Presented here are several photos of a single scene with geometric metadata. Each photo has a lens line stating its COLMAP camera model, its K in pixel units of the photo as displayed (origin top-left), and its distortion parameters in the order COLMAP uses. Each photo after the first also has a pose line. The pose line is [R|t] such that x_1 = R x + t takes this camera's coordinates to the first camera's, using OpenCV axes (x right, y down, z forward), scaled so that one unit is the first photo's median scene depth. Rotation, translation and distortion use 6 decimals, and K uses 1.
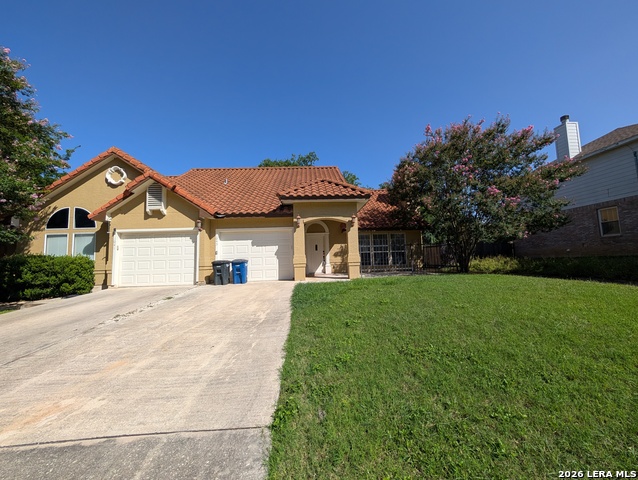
lens RADIAL K [[241.1, 0, 320.5], [0, 241.1, 241.0], [0, 0, 1]] dist [0.000200, -0.000005]
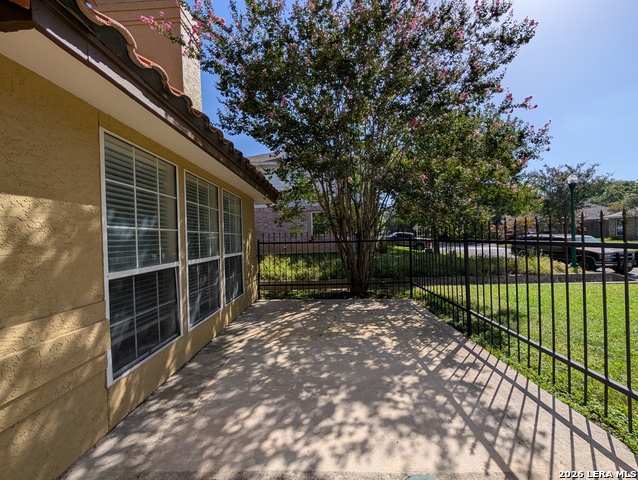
lens RADIAL K [[241.1, 0, 320.5], [0, 241.1, 241.0], [0, 0, 1]] dist [0.000200, -0.000005]
pose [[0.067766, 0.022867, 0.997439, 0.033356], [-0.050738, 0.998523, -0.019445, 0.034427], [-0.996410, -0.049291, 0.068826, 1.190927]]
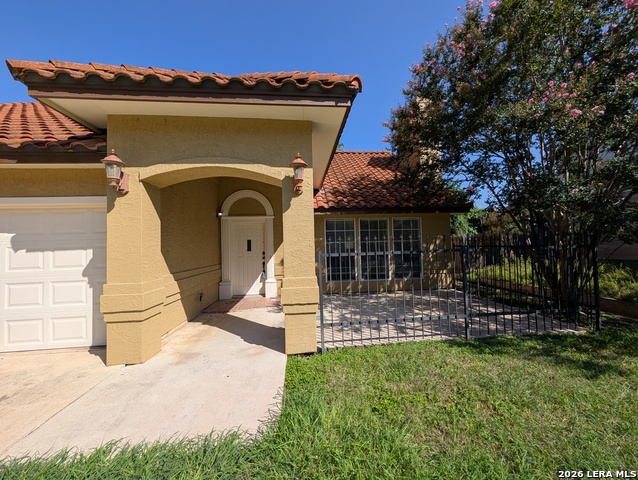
lens RADIAL K [[241.1, 0, 320.5], [0, 241.1, 241.0], [0, 0, 1]] dist [0.000200, -0.000005]
pose [[0.998970, 0.004633, 0.045146, 0.149911], [-0.007171, 0.998392, 0.056223, -0.016006], [-0.044813, -0.056489, 0.997397, 0.663782]]
